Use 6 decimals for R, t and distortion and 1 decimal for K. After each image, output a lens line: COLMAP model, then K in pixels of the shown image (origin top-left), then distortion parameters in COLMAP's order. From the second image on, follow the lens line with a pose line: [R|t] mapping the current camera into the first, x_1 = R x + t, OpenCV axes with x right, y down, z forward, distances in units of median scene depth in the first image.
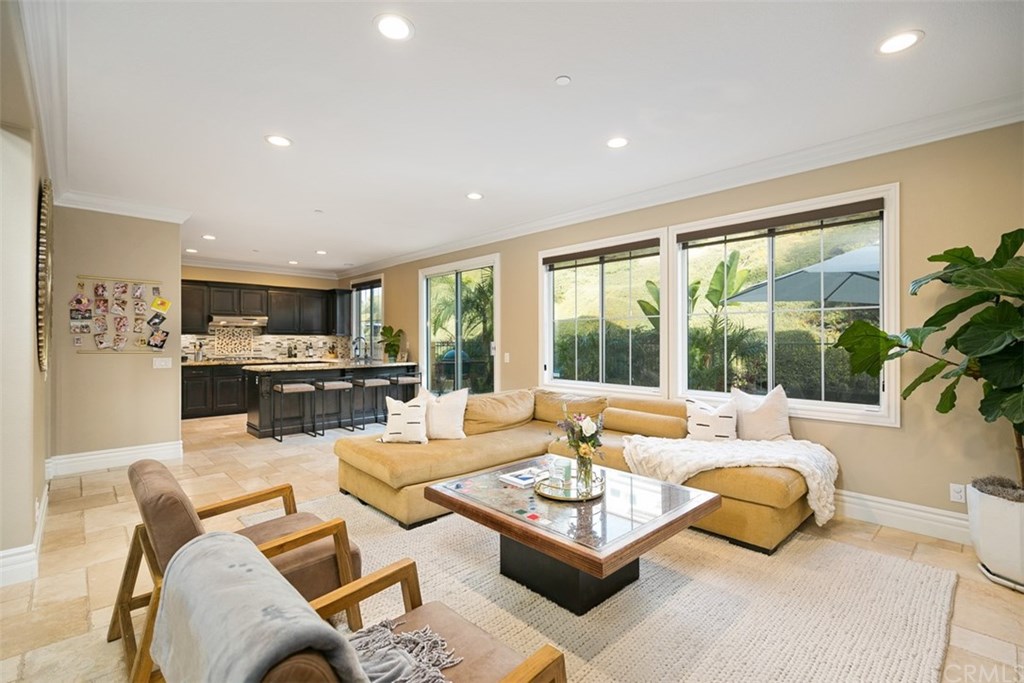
lens RADIAL K [[457.2, 0, 512.0], [0, 457.2, 341.5], [0, 0, 1]] dist [0.001471, -0.000340]
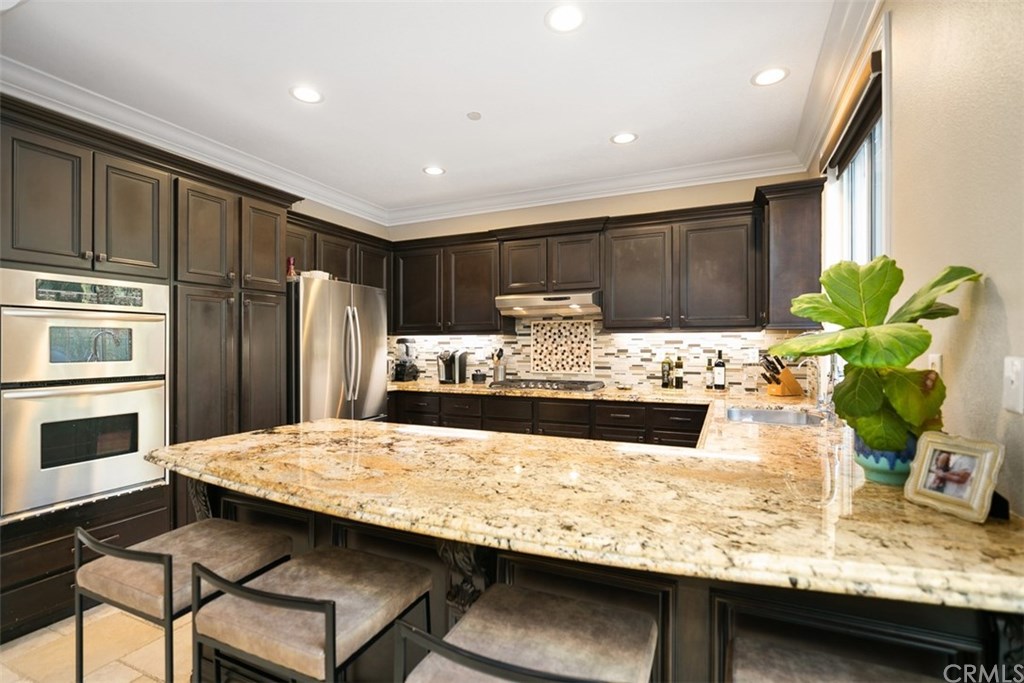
lens RADIAL K [[480.5, 0, 508.7], [0, 480.5, 345.3], [0, 0, 1]] dist [0.000104, 0.000214]
pose [[0.369608, -0.001508, -0.929186, -0.156988], [-0.000517, 0.999998, -0.001829, -0.001658], [0.929188, 0.001156, 0.369607, 0.820817]]
